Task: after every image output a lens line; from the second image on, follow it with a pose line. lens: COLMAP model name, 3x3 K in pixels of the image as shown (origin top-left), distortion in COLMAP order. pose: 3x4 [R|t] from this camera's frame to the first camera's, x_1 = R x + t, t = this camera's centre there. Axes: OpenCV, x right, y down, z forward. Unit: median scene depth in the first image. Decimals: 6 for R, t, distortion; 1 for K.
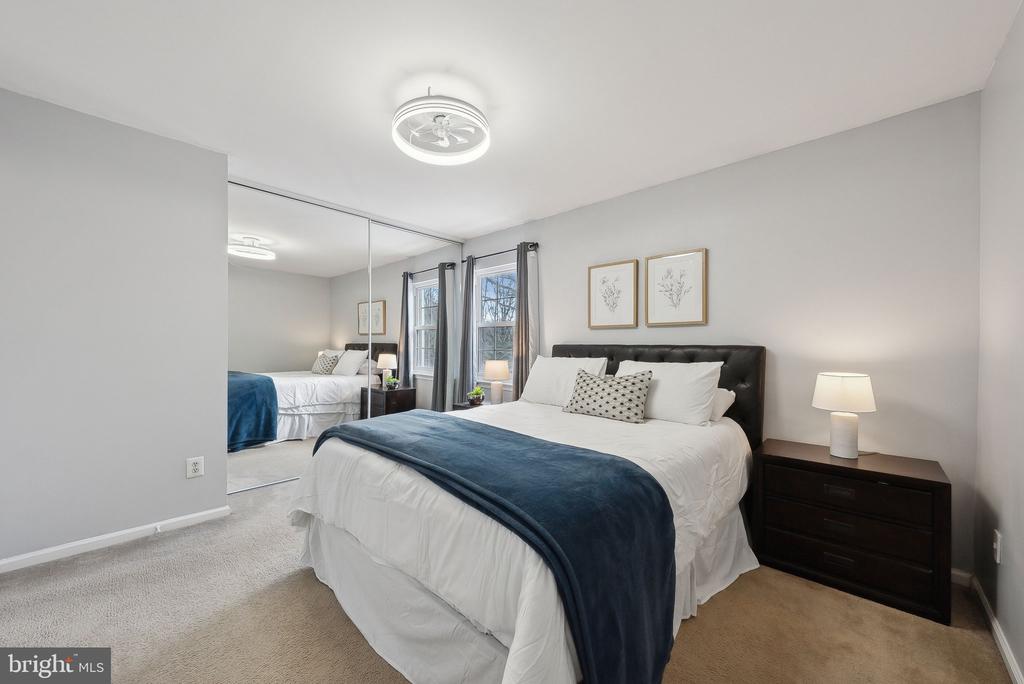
lens RADIAL K [[373.3, 0, 507.8], [0, 373.3, 345.3], [0, 0, 1]] dist [0.001946, 0.000190]
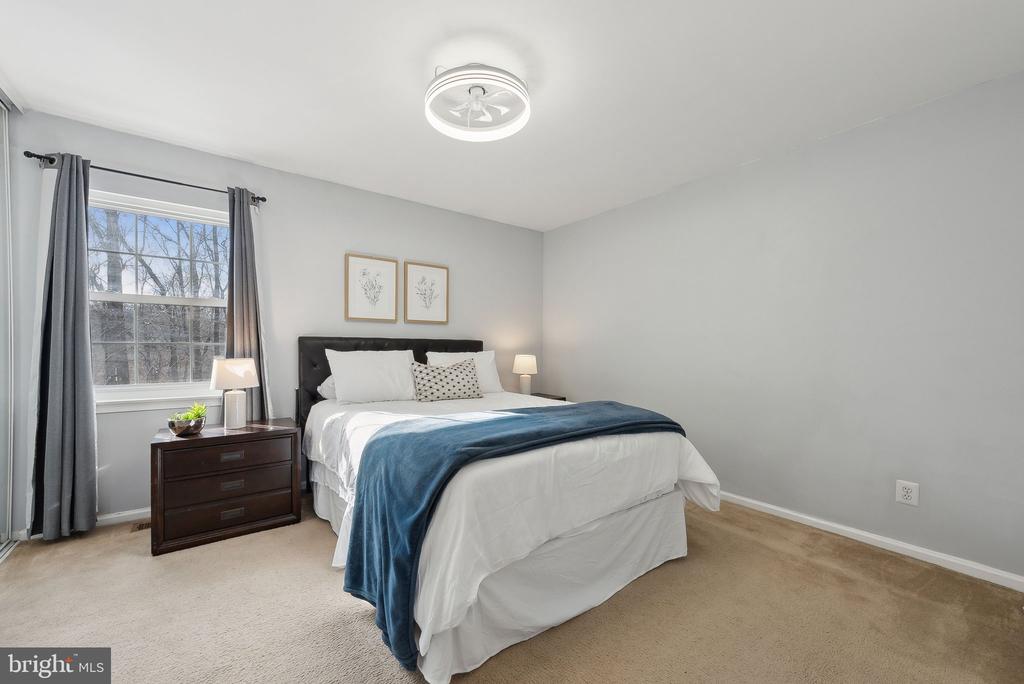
lens RADIAL K [[373.3, 0, 507.8], [0, 373.3, 345.3], [0, 0, 1]] dist [0.001946, 0.000190]
pose [[0.185318, -0.013594, 0.982585, -0.726815], [-0.016211, 0.999726, 0.016889, -0.003488], [-0.982545, -0.019058, 0.185047, 0.494777]]
